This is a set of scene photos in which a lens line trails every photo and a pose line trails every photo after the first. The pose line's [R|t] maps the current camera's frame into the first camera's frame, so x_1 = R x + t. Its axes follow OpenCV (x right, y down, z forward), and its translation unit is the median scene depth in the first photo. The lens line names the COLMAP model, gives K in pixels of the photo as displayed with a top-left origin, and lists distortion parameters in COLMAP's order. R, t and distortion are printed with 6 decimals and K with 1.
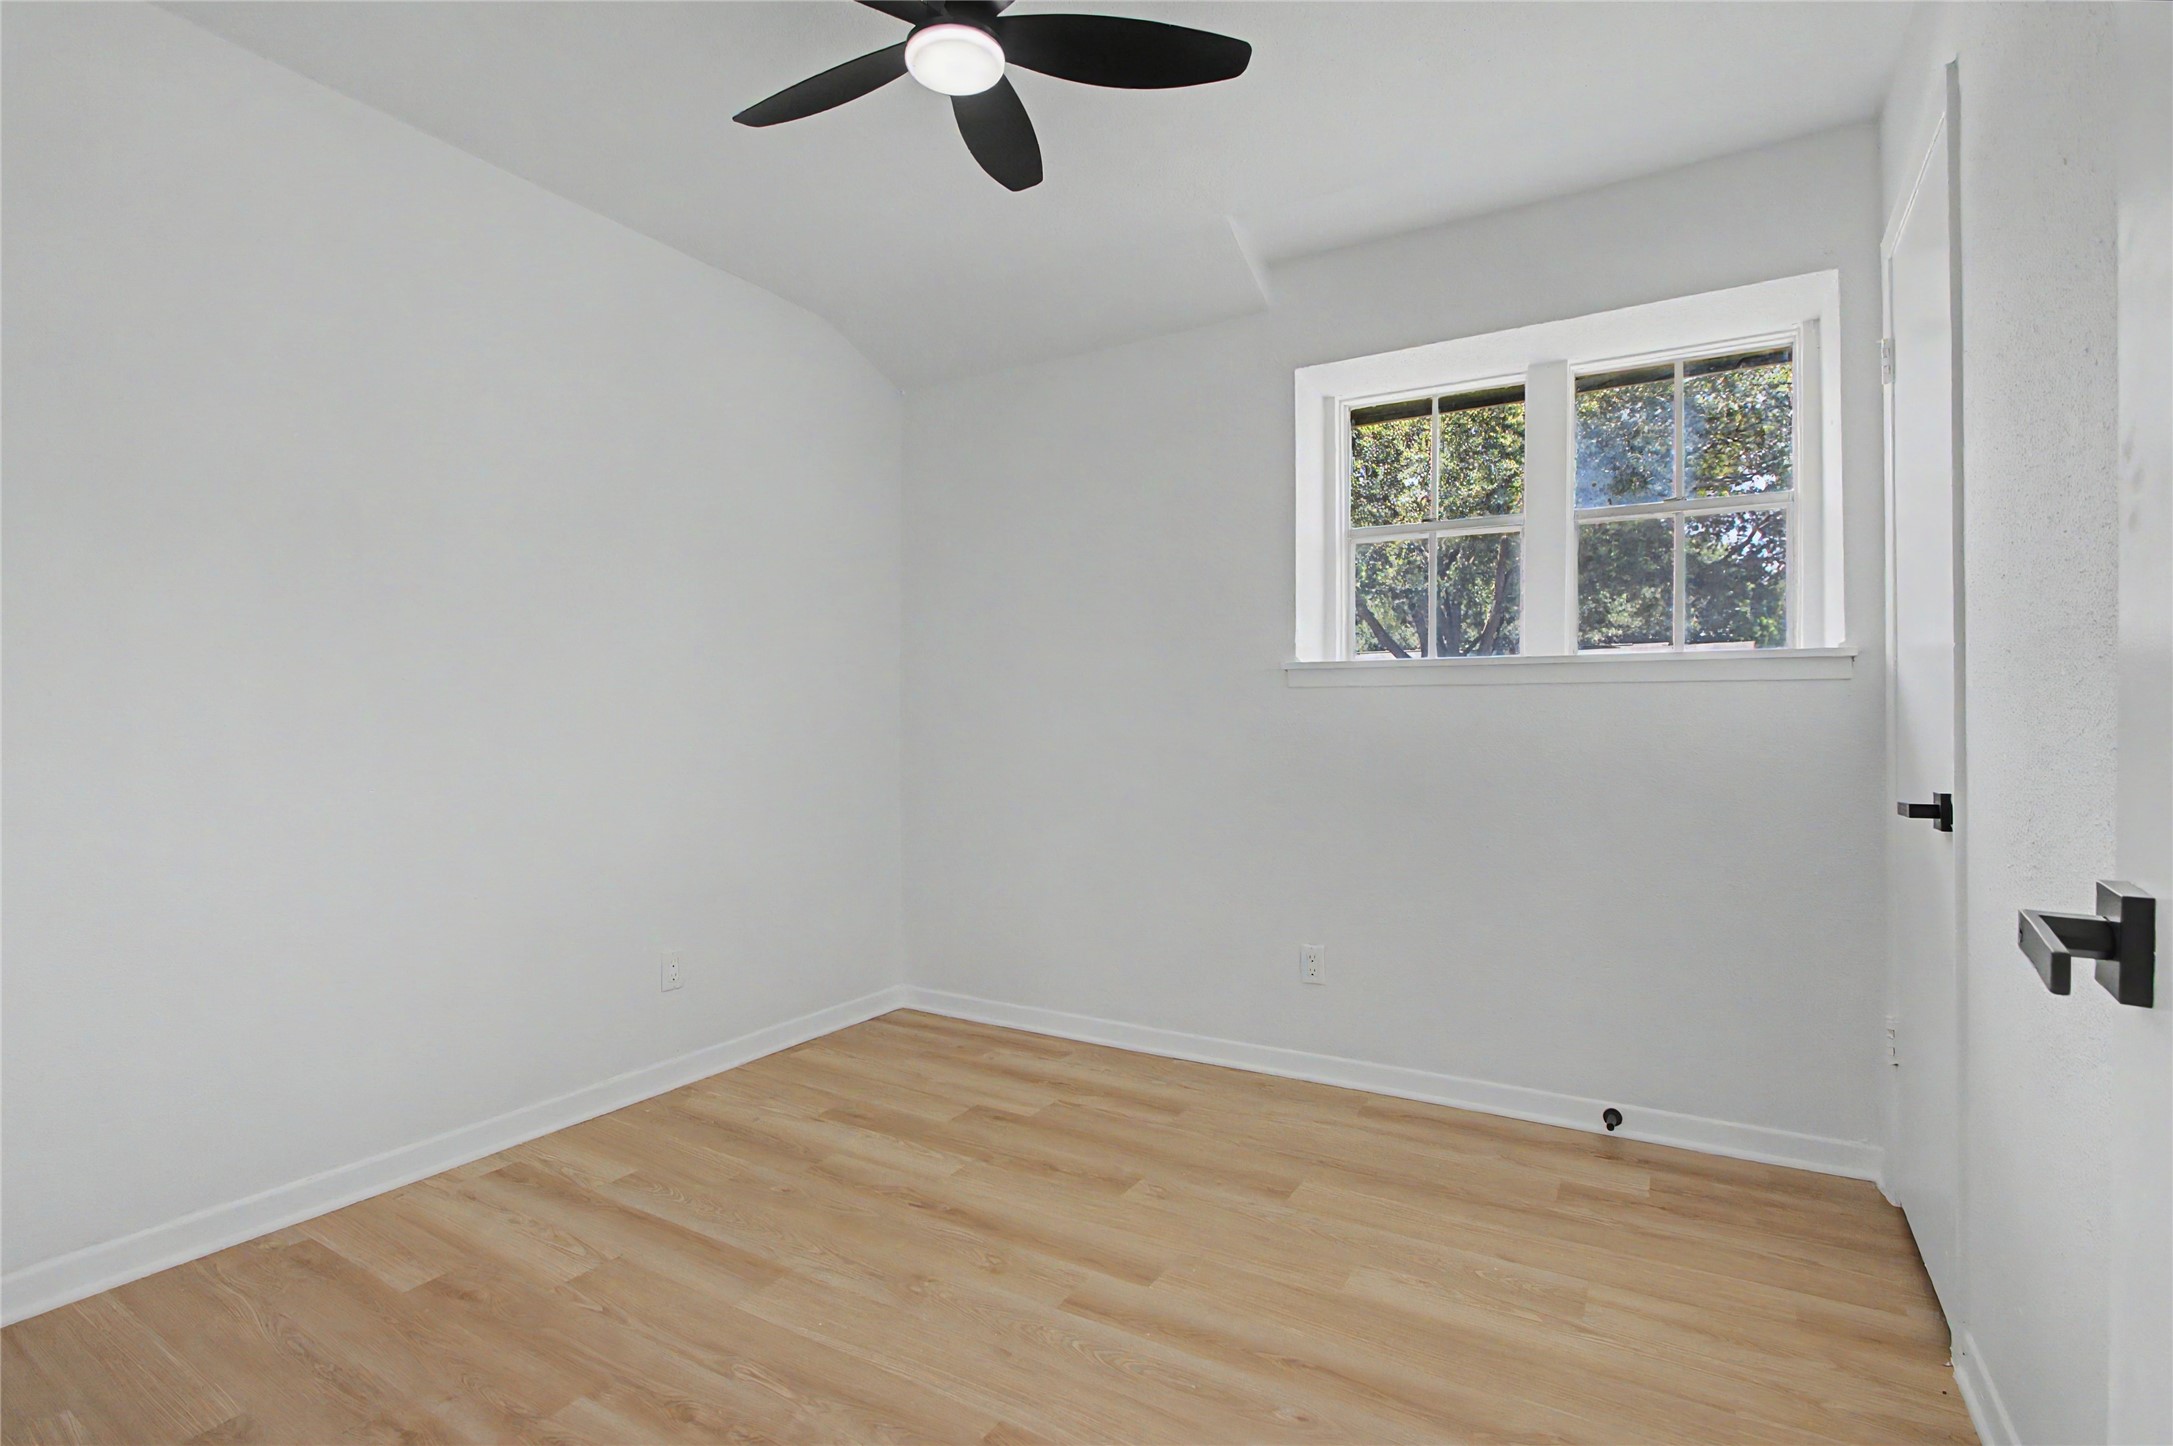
lens RADIAL K [[1007.9, 0, 1085.3], [0, 1007.9, 732.7], [0, 0, 1]] dist [-0.014165, 0.000498]
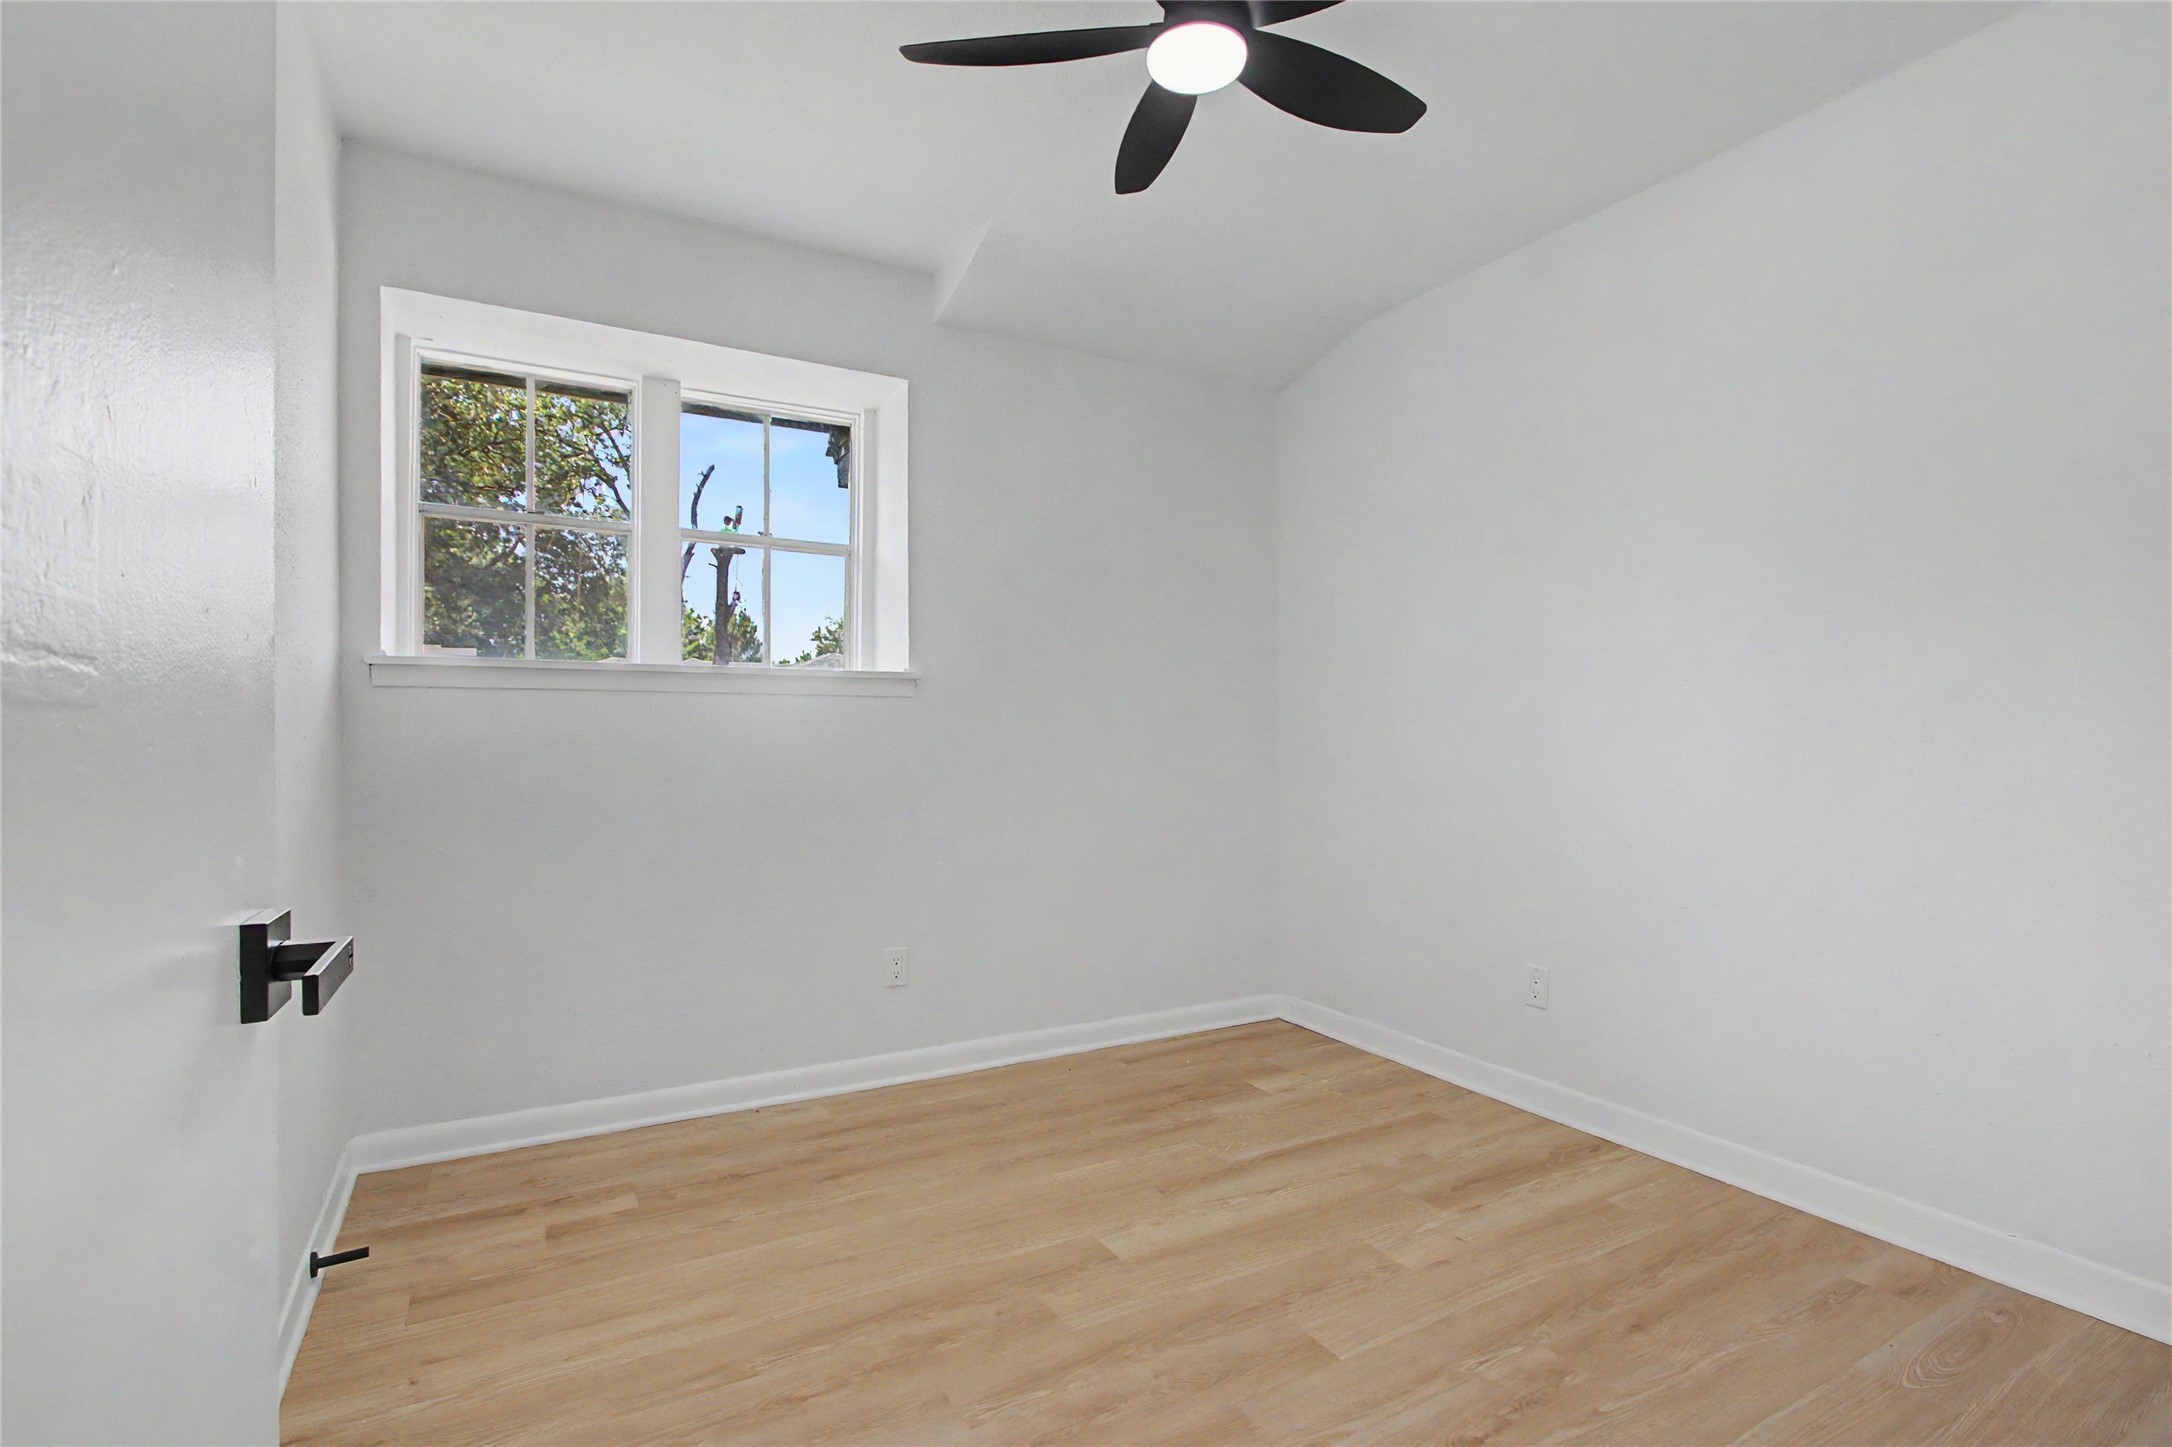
lens RADIAL K [[1007.4, 0, 1084.8], [0, 1007.4, 733.1], [0, 0, 1]] dist [-0.014165, 0.000498]
pose [[0.515026, -0.002384, 0.857171, -0.193925], [0.006221, 0.999980, -0.000957, -0.002941], [-0.857152, 0.005825, 0.515030, 0.105093]]
